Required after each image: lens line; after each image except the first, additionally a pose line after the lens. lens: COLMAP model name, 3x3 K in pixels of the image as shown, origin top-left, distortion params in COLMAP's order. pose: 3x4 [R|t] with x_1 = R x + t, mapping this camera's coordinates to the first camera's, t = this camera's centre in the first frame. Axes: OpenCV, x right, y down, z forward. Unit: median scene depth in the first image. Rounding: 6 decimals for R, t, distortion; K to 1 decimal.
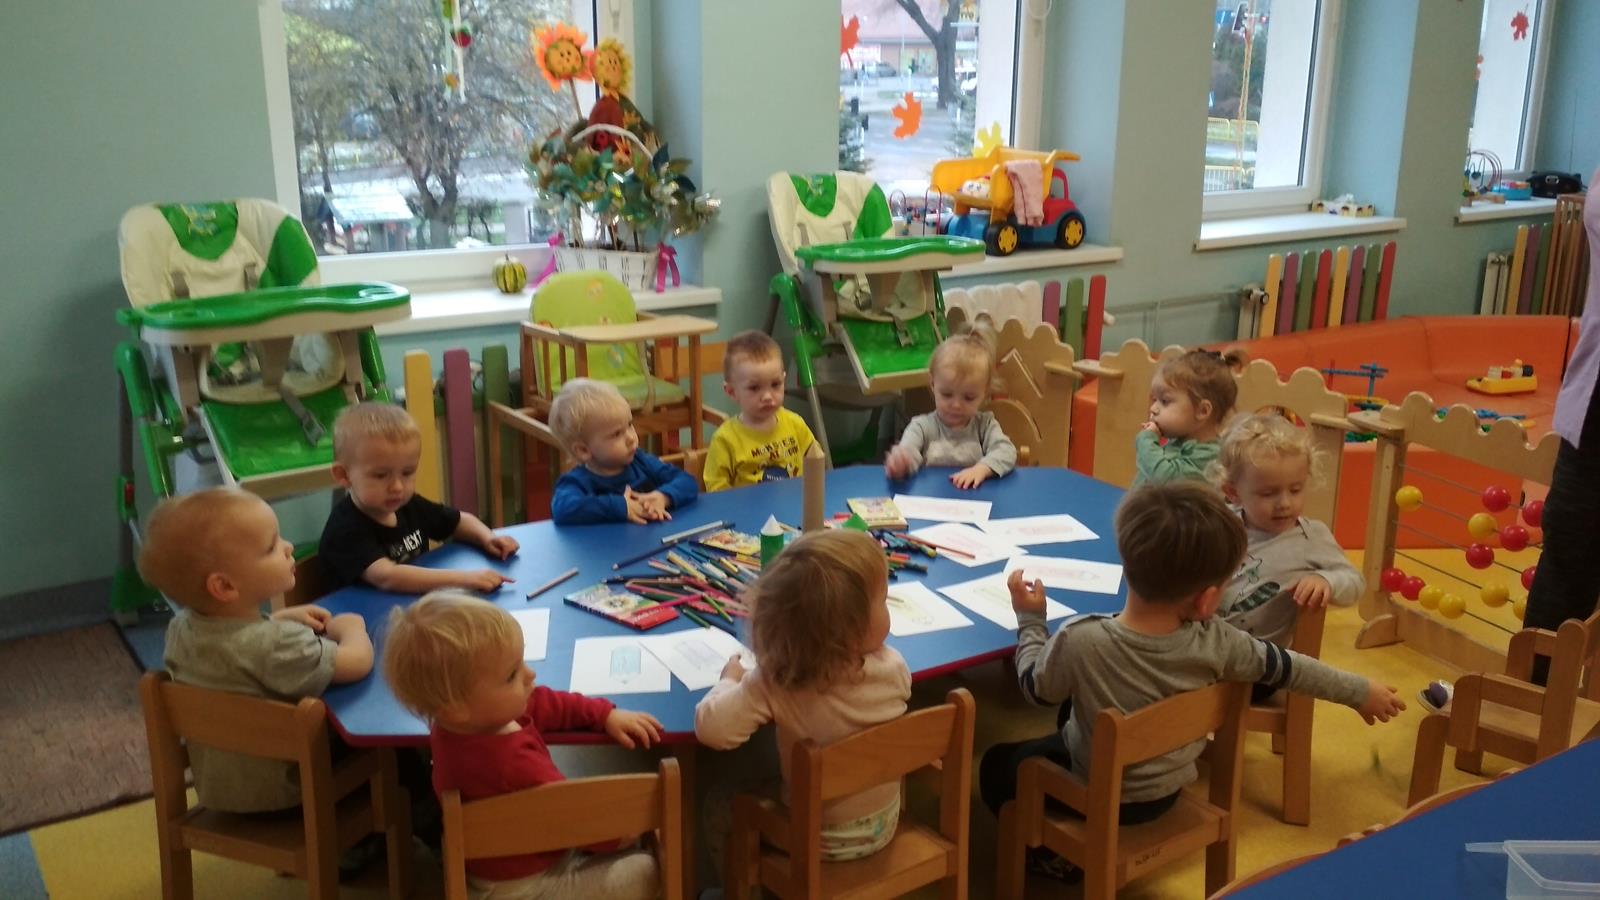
lens RADIAL K [[1410.7, 0, 800.0], [0, 1410.7, 450.0], [0, 0, 1]] dist [0.085045, -0.218460]
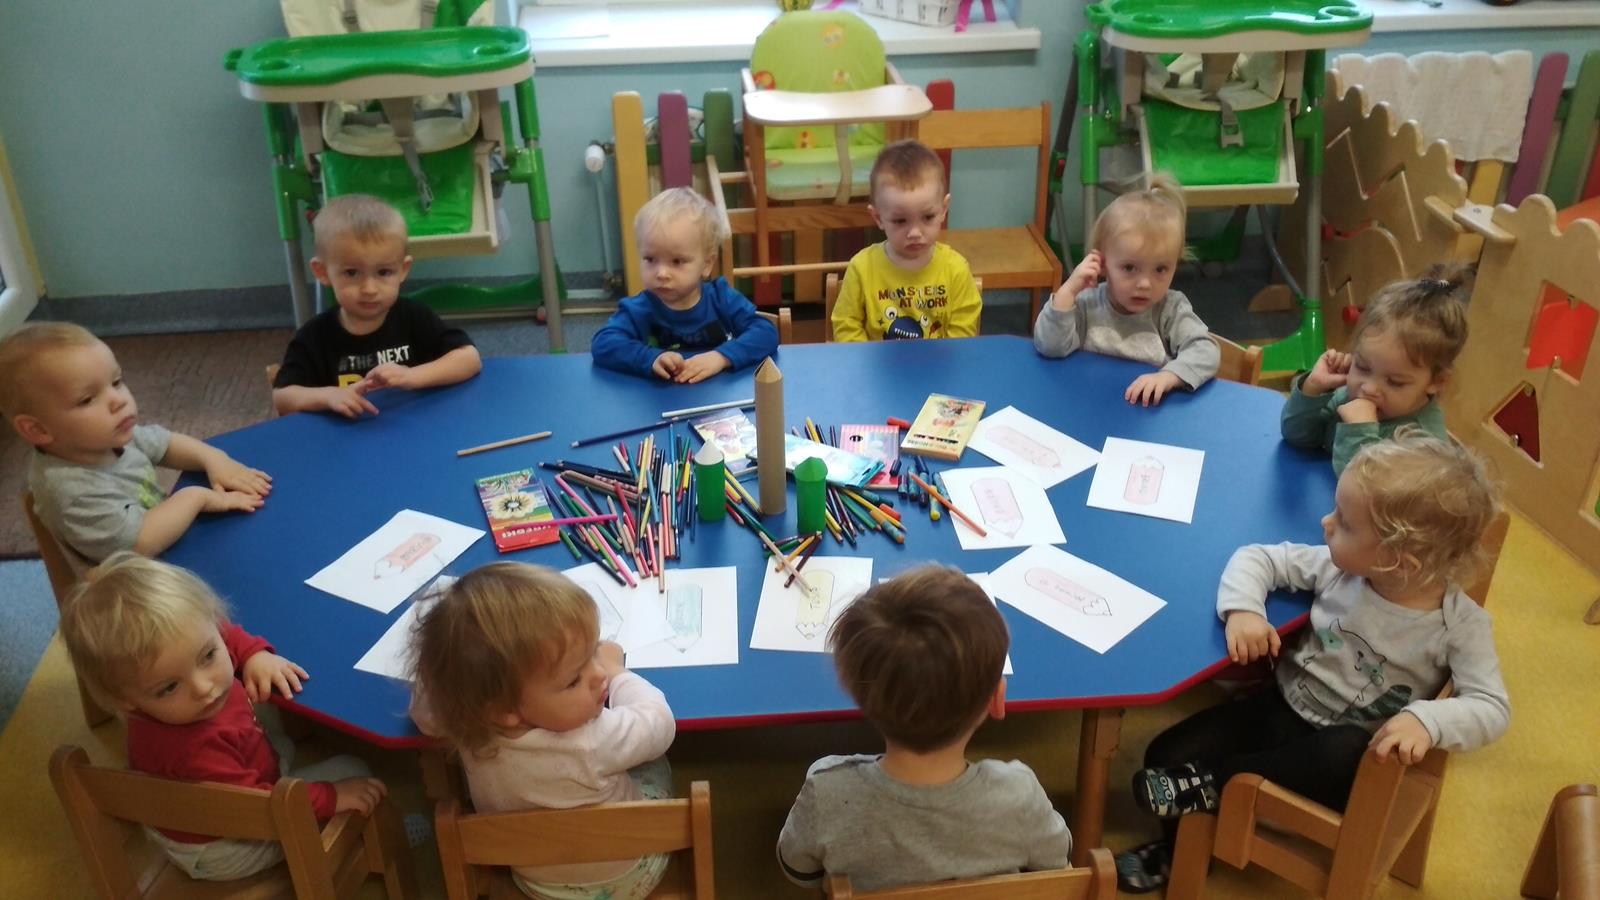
lens RADIAL K [[1410.7, 0, 800.0], [0, 1410.7, 450.0], [0, 0, 1]] dist [0.085045, -0.218460]
pose [[0.875533, 0.241675, -0.418372, 0.272787], [-0.113747, 0.944674, 0.307657, -0.151606], [0.469578, -0.221775, 0.854583, 0.242222]]
